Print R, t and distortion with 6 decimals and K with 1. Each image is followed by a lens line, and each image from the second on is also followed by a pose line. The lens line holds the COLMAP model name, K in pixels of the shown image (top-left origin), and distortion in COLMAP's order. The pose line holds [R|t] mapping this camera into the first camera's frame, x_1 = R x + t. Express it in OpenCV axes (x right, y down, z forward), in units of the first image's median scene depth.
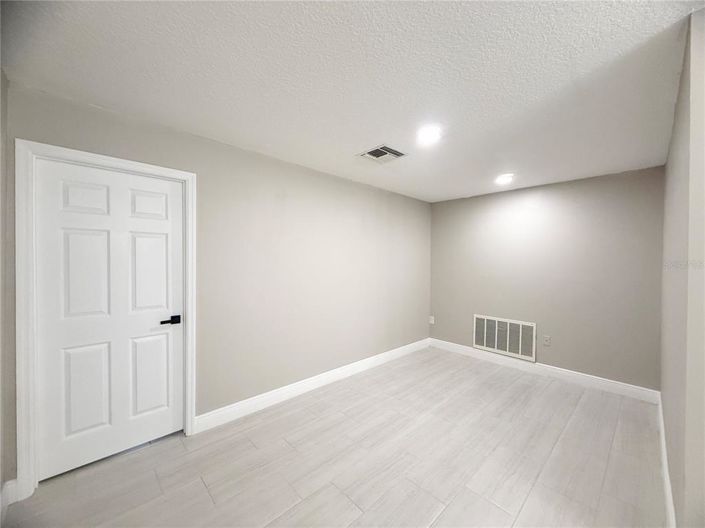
lens RADIAL K [[280.3, 0, 352.6], [0, 280.3, 261.1], [0, 0, 1]] dist [0.004273, 0.000057]
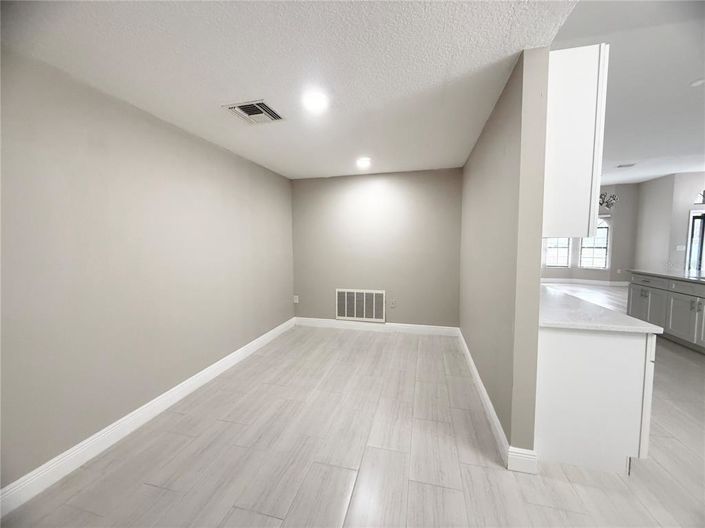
lens RADIAL K [[280.3, 0, 352.8], [0, 280.3, 263.3], [0, 0, 1]] dist [0.004273, 0.000057]
pose [[0.845914, -0.060489, 0.529877, -0.090371], [0.018489, 0.996276, 0.084215, 0.003282], [-0.532998, -0.061442, 0.843883, 0.079702]]
